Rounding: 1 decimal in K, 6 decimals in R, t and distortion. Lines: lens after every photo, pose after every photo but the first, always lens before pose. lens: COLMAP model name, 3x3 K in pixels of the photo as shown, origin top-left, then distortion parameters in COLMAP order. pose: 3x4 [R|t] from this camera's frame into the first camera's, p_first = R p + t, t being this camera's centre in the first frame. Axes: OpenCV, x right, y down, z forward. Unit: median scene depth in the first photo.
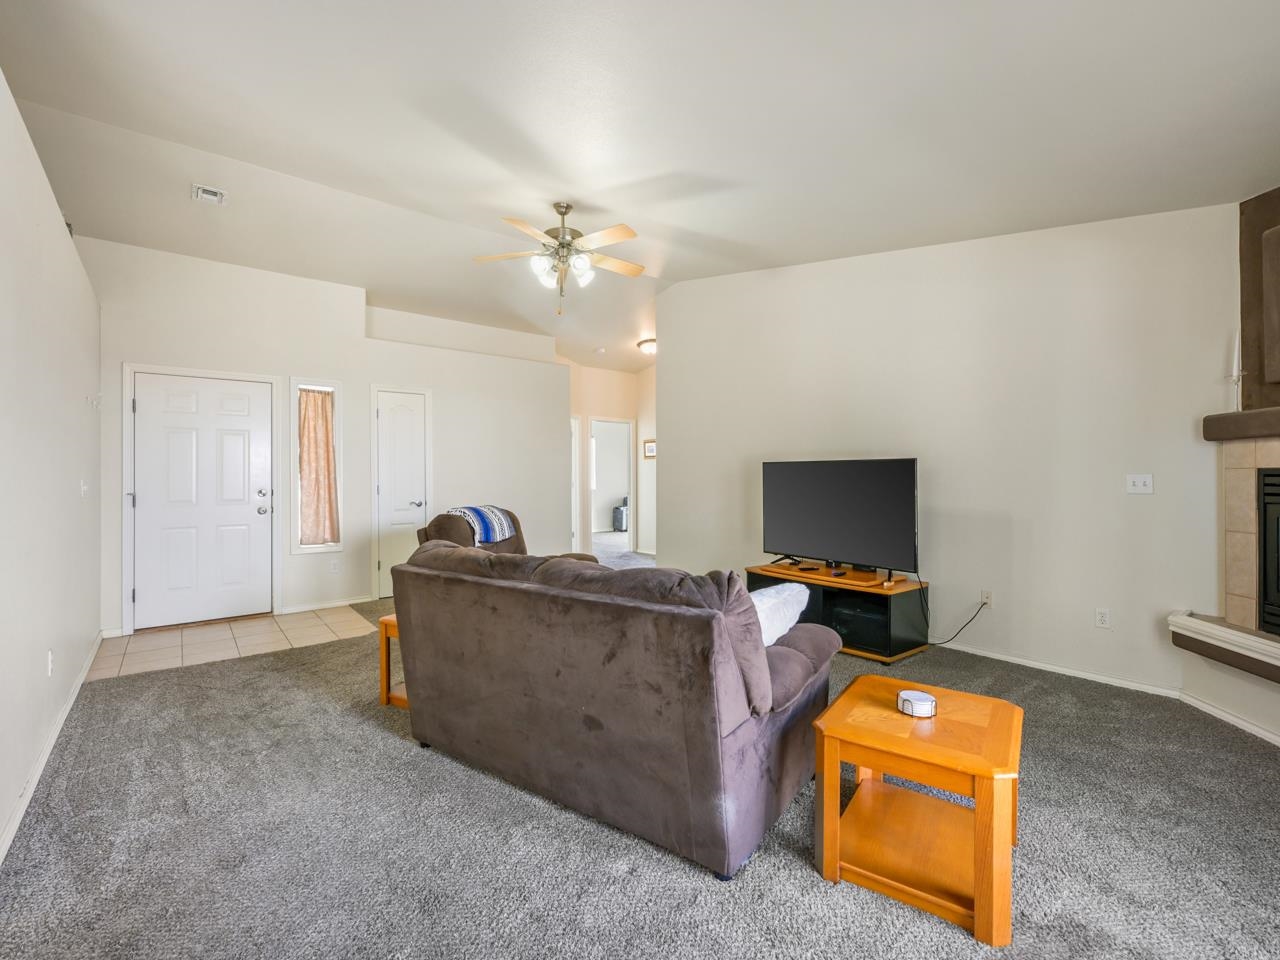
lens RADIAL K [[574.9, 0, 637.1], [0, 574.9, 472.6], [0, 0, 1]] dist [-0.003232, -0.001131]
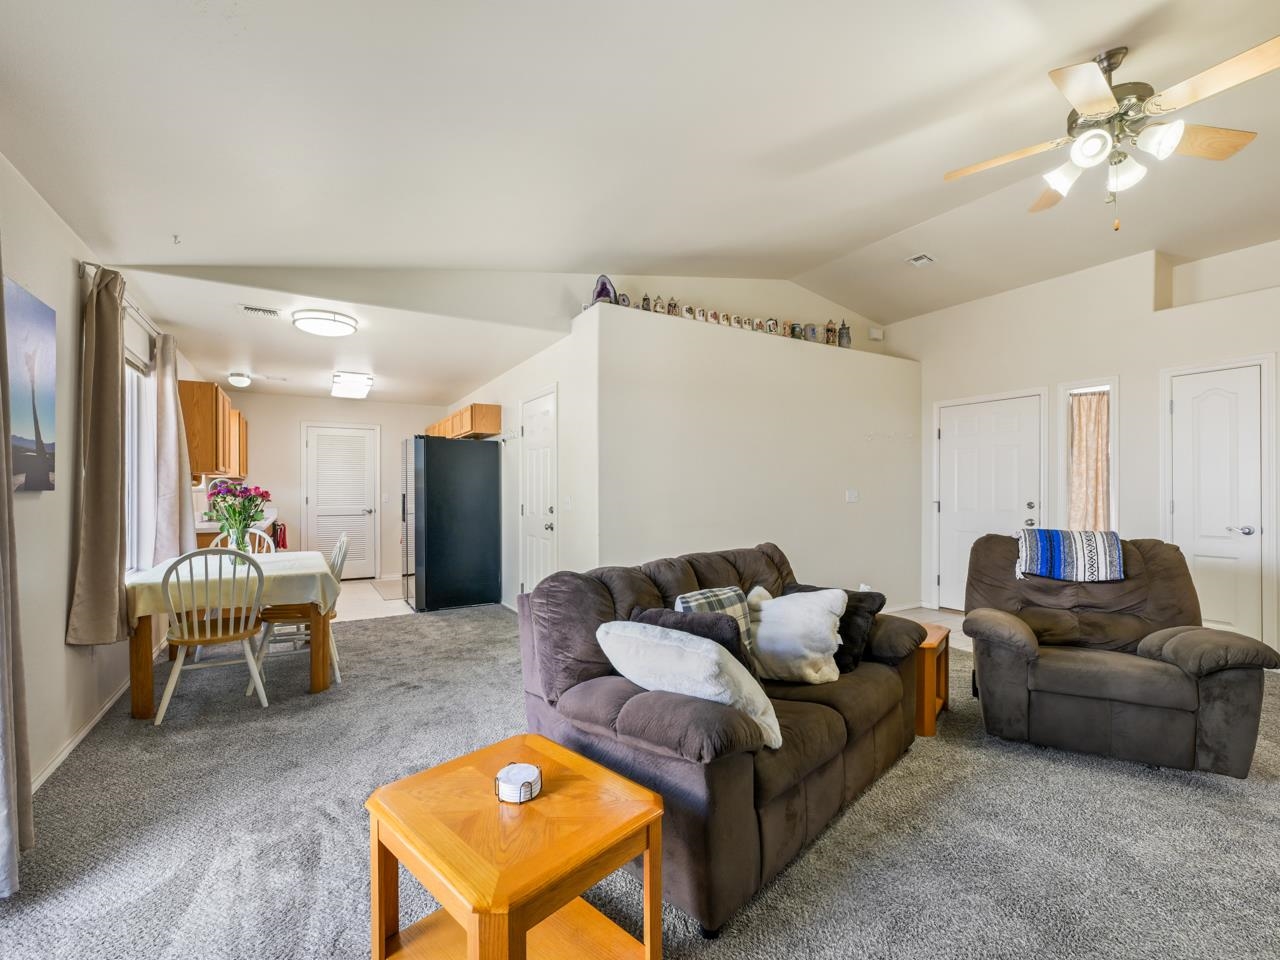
lens RADIAL K [[574.9, 0, 637.9], [0, 574.9, 485.2], [0, 0, 1]] dist [-0.003232, -0.001131]
pose [[-0.150528, -0.000630, -0.988606, 0.431190], [0.002014, 0.999998, -0.000944, -0.000031], [0.988604, -0.002134, -0.150526, 0.444296]]
